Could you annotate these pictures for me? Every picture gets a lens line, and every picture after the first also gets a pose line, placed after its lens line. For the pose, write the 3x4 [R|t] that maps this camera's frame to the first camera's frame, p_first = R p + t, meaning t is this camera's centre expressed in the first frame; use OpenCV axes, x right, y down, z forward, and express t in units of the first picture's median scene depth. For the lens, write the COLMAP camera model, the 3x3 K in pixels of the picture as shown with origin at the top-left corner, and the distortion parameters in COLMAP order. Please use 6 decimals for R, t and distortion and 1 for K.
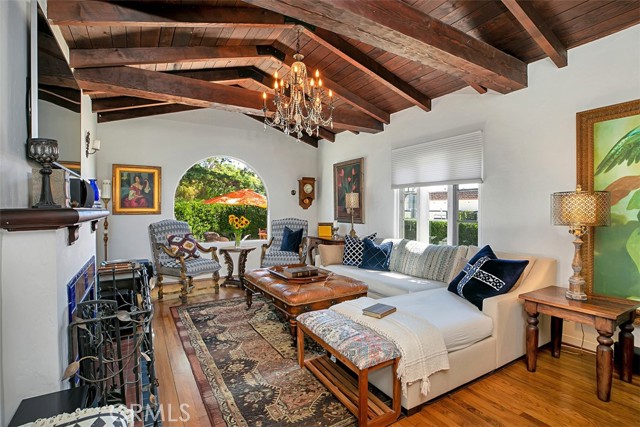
lens RADIAL K [[314.8, 0, 320.0], [0, 314.8, 208.5], [0, 0, 1]] dist [0.000575, -0.000020]
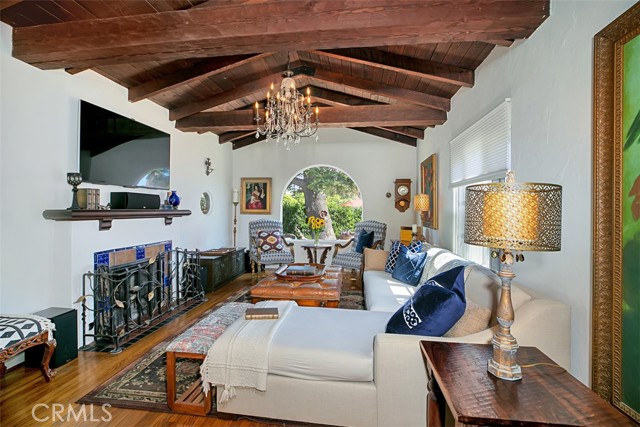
lens RADIAL K [[296.5, 0, 319.6], [0, 296.5, 211.5], [0, 0, 1]] dist [-0.029944, 0.000421]
pose [[0.793942, 0.010264, -0.607907, 0.402281], [-0.009765, 0.999944, 0.004130, -0.000865], [0.607915, 0.002657, 0.793998, 0.166896]]
